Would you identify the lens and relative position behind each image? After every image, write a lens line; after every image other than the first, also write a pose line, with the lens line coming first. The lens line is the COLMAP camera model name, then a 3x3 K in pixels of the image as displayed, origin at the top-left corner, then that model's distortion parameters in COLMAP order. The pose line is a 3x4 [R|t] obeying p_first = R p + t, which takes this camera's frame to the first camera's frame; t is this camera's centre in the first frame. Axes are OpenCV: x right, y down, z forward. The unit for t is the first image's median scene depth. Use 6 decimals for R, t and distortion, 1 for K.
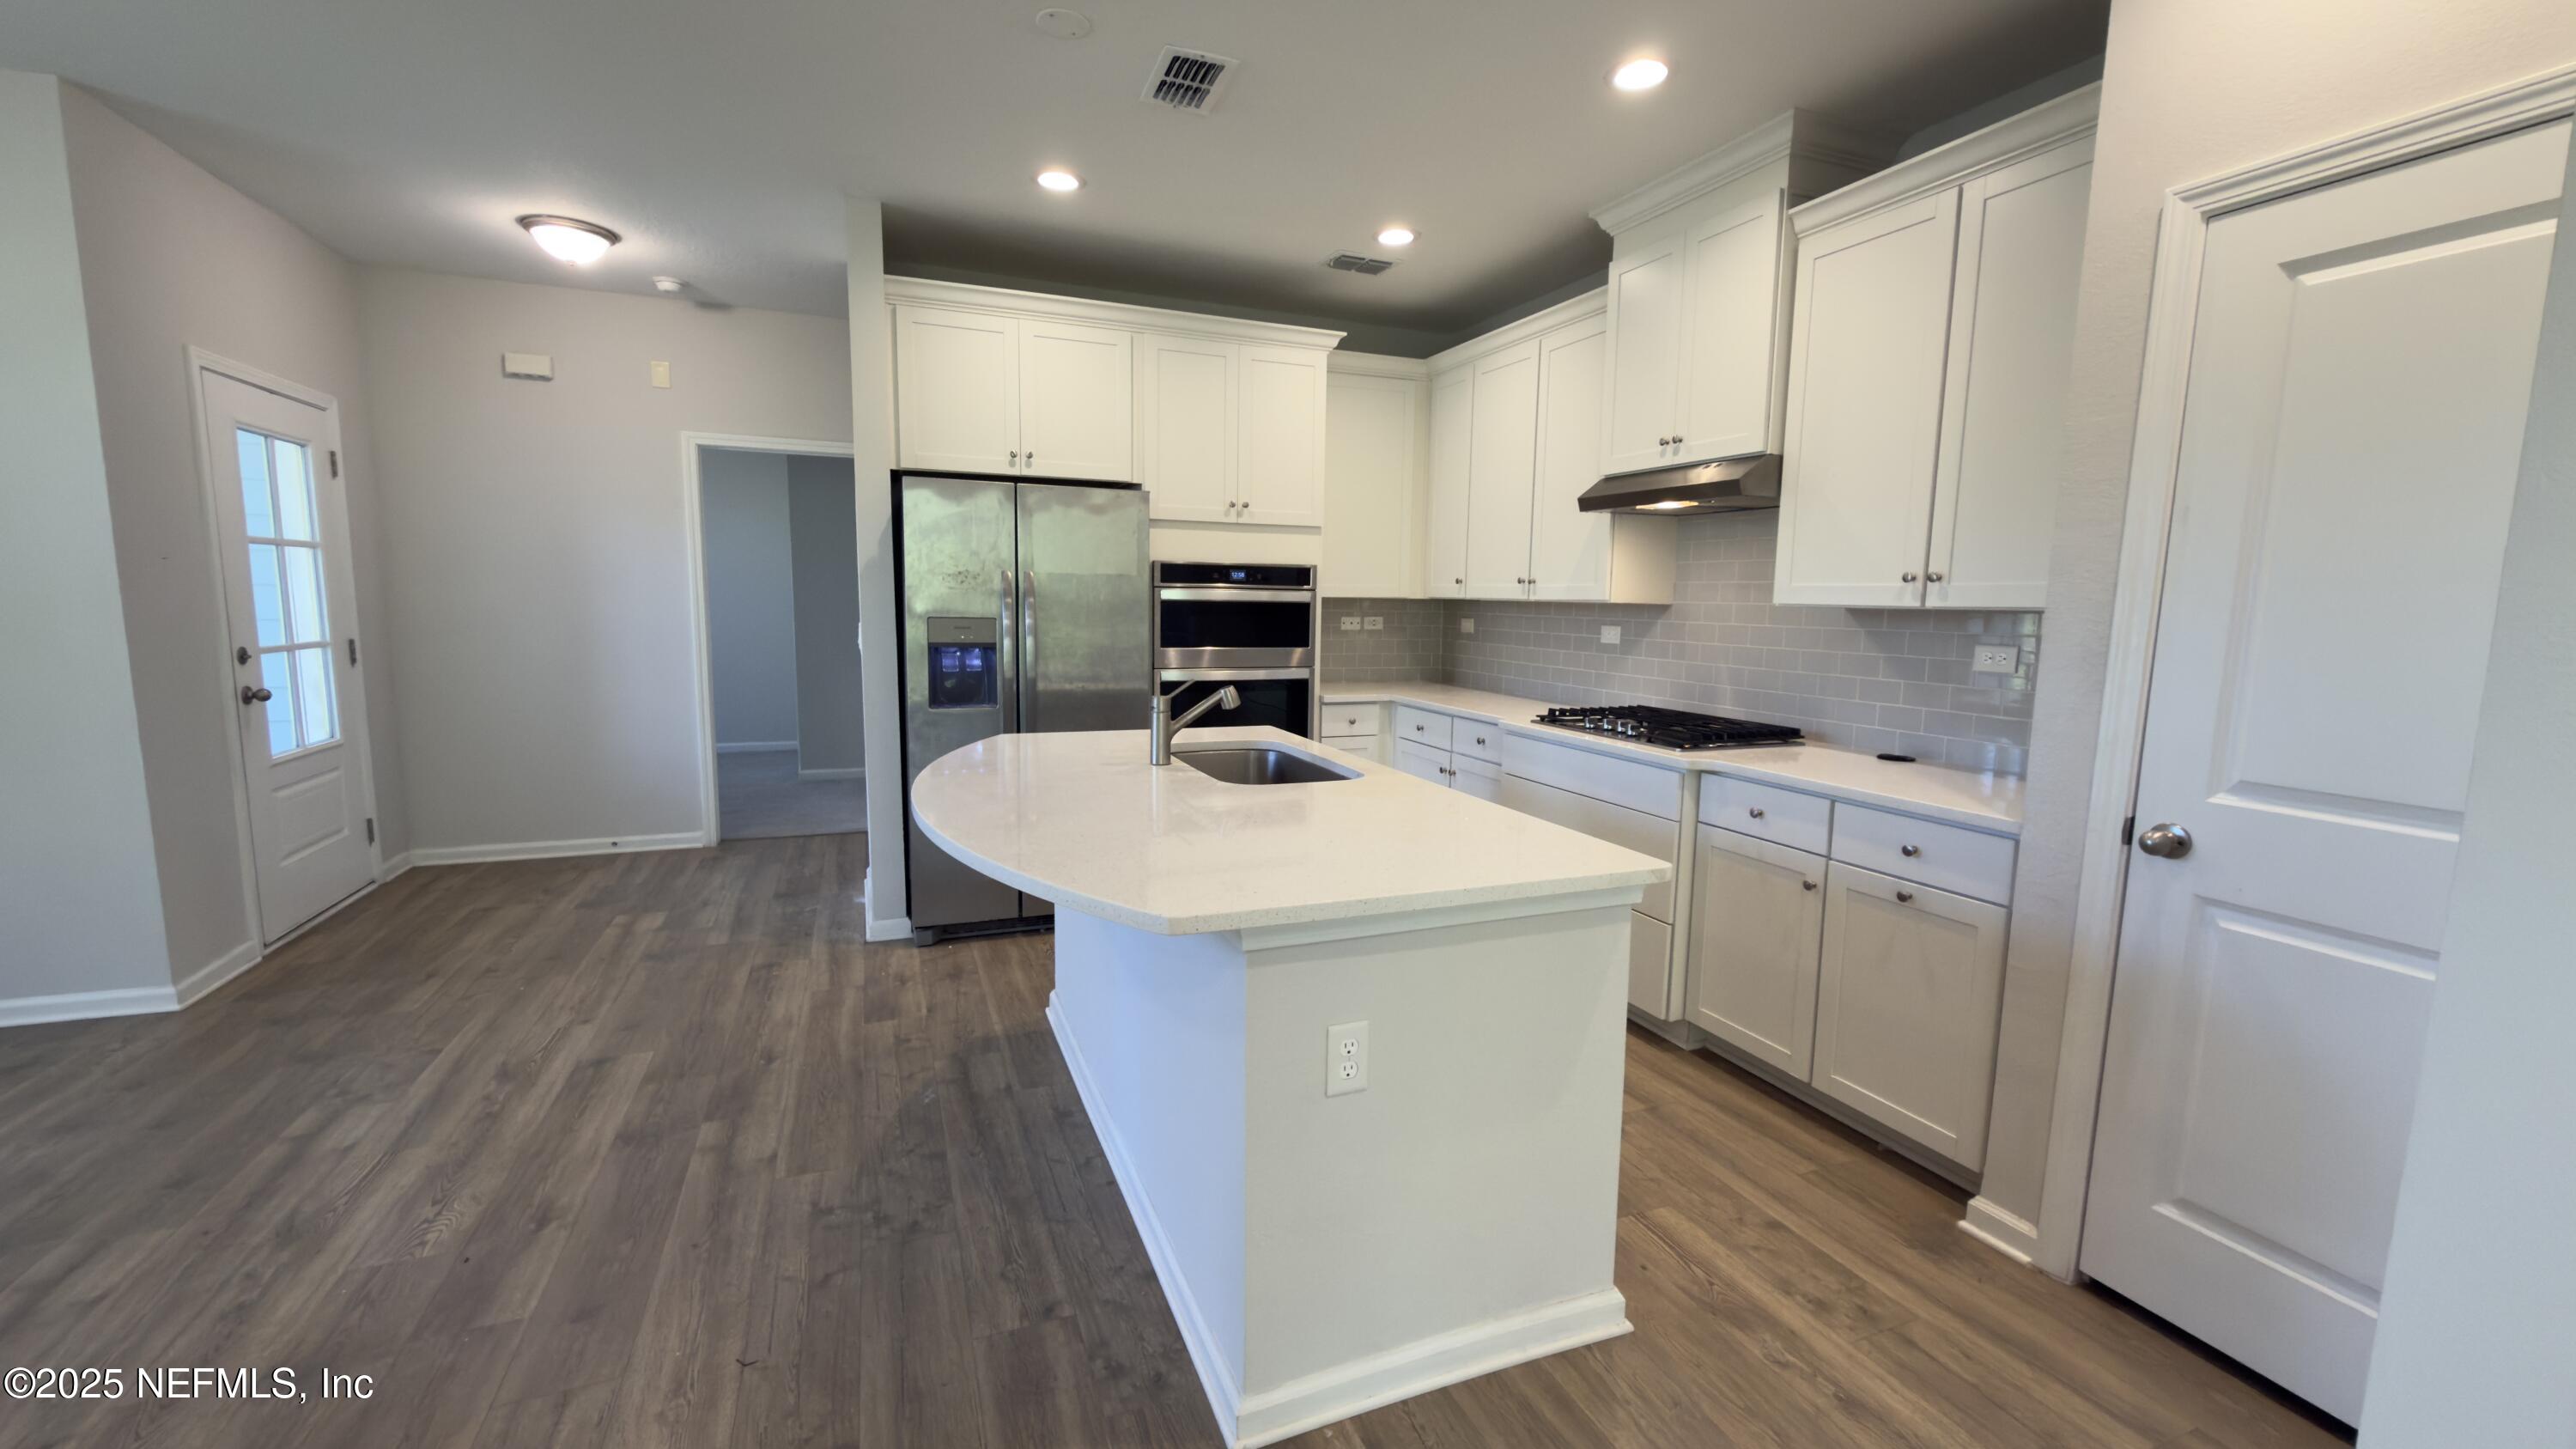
lens RADIAL K [[1020.7, 0, 1286.2], [0, 1020.7, 729.5], [0, 0, 1]] dist [-0.000091, -0.000034]
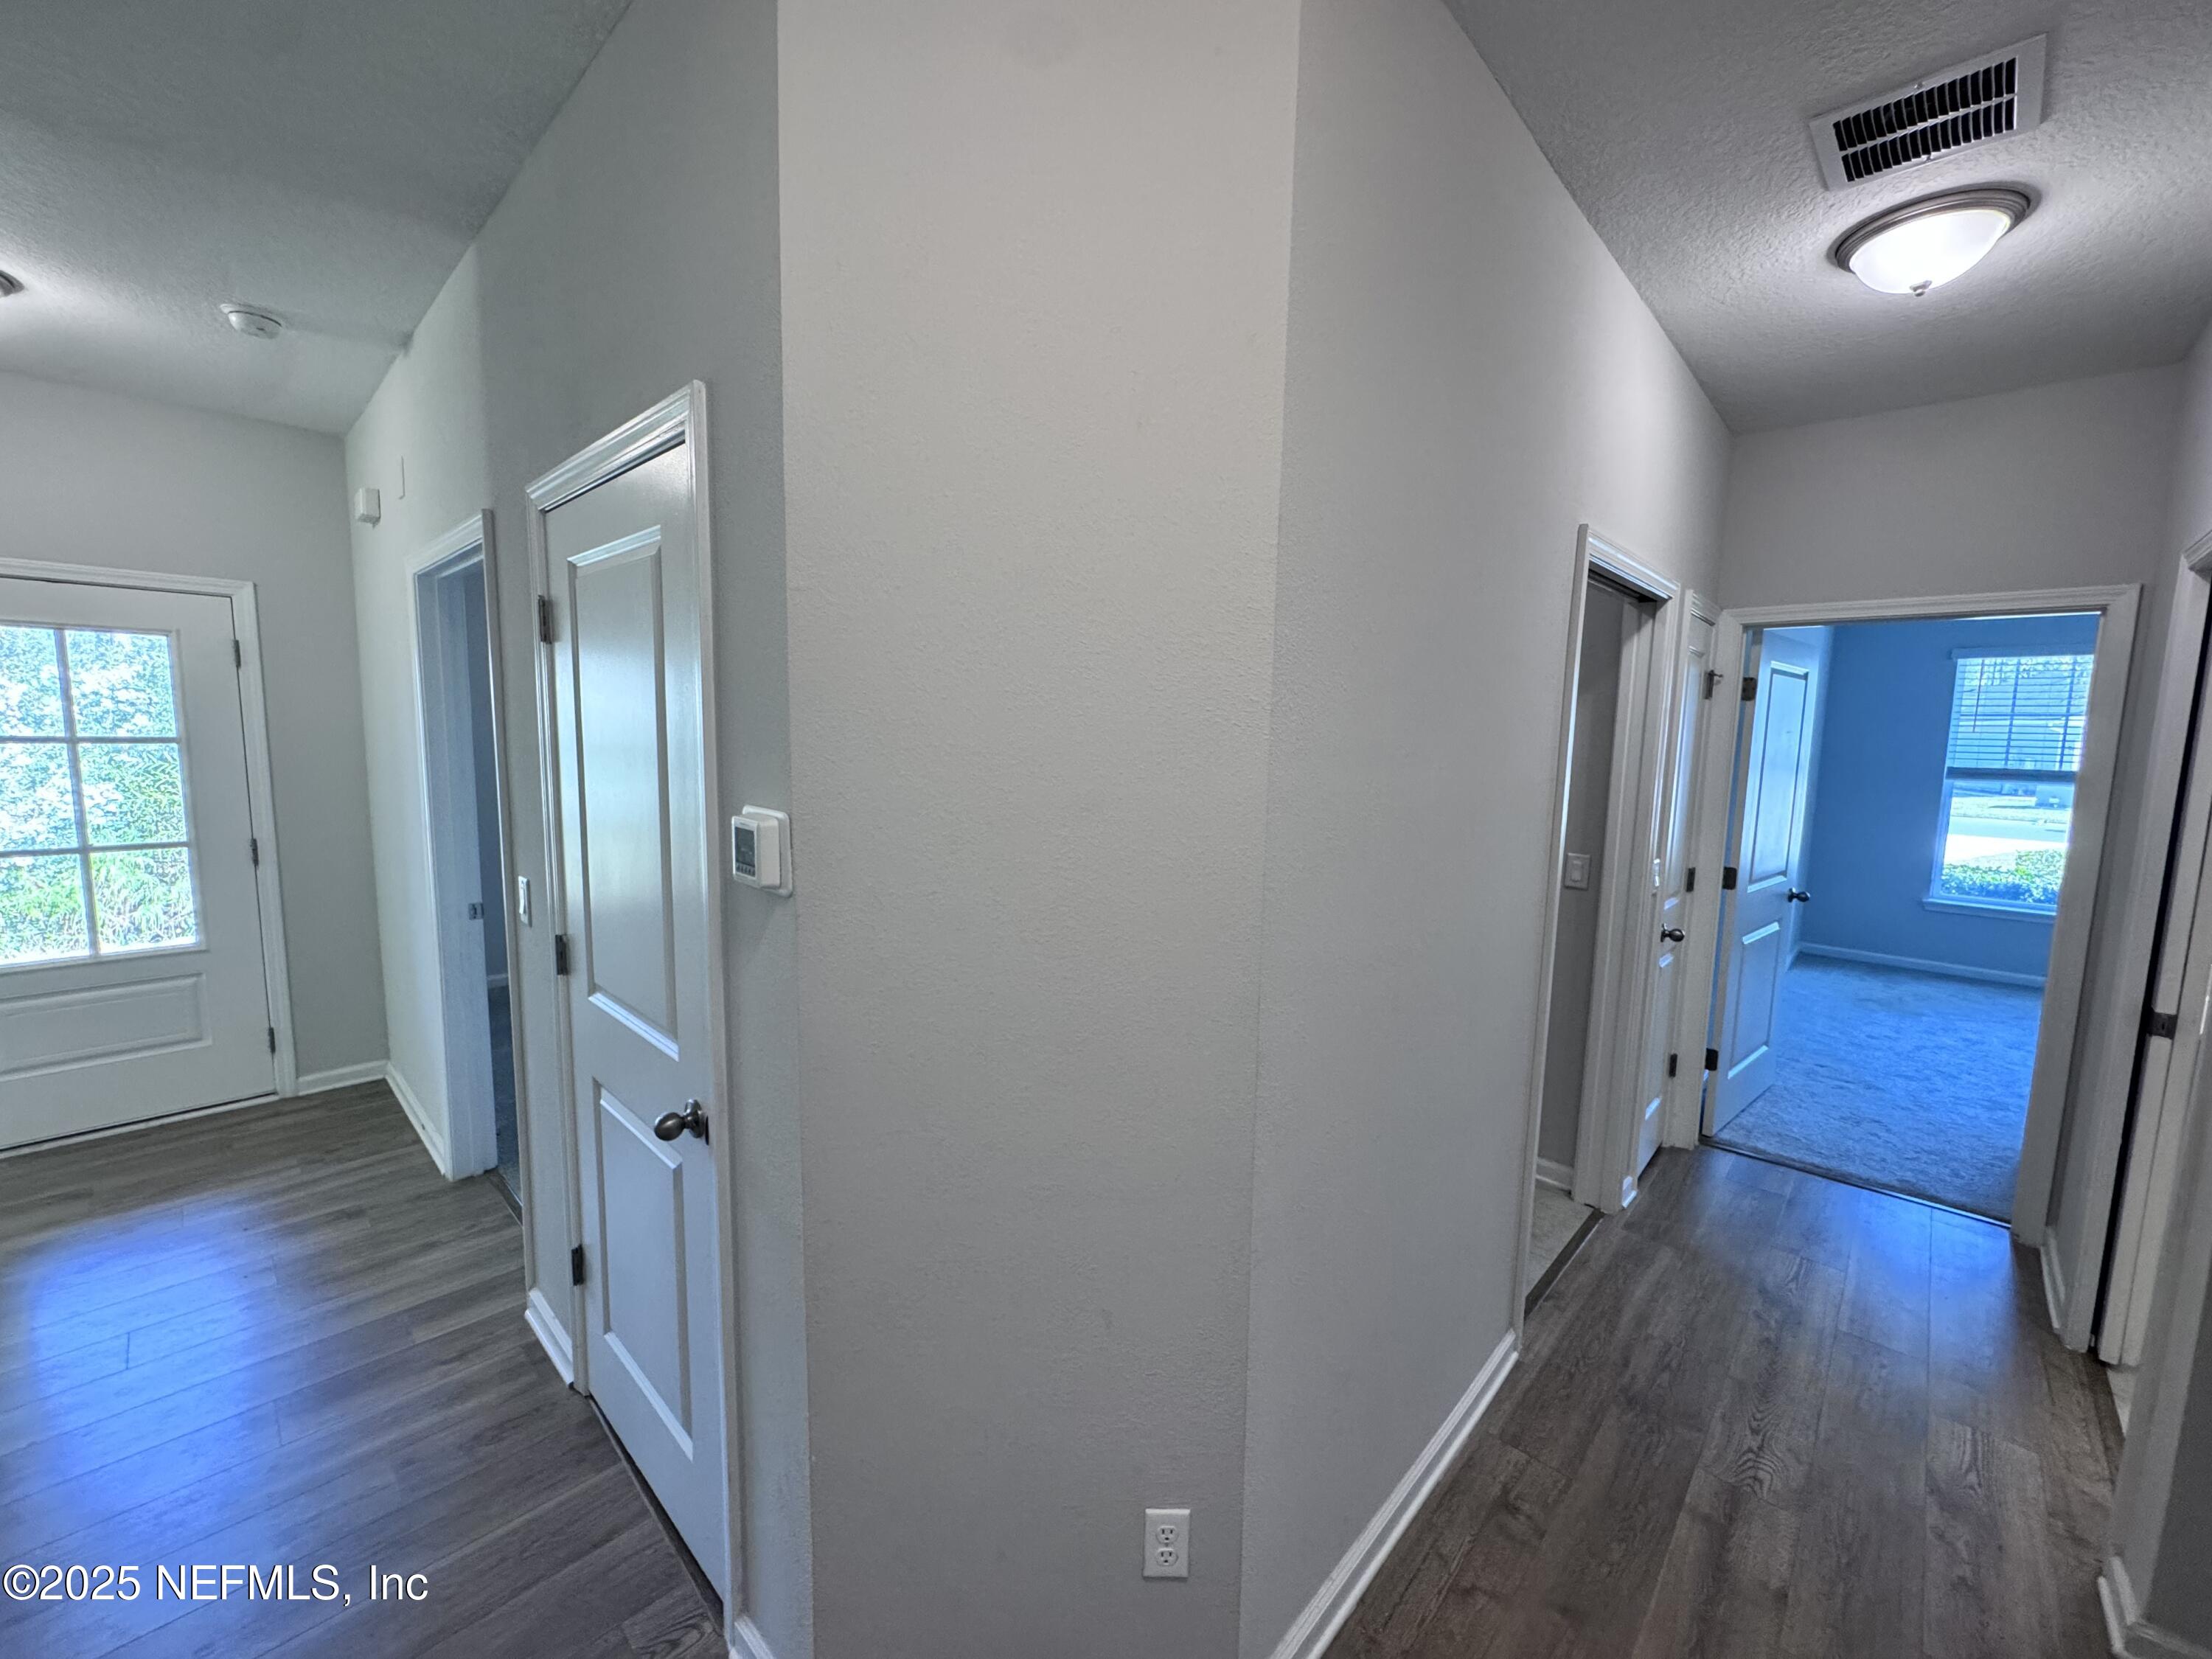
lens RADIAL K [[884.7, 0, 1104.4], [0, 884.7, 829.9], [0, 0, 1]] dist [-0.002066, -0.000208]
pose [[0.415183, 0.089482, -0.905327, 0.161106], [-0.130607, 0.990705, 0.038024, -0.267274], [0.900314, 0.102455, 0.423011, 1.590710]]
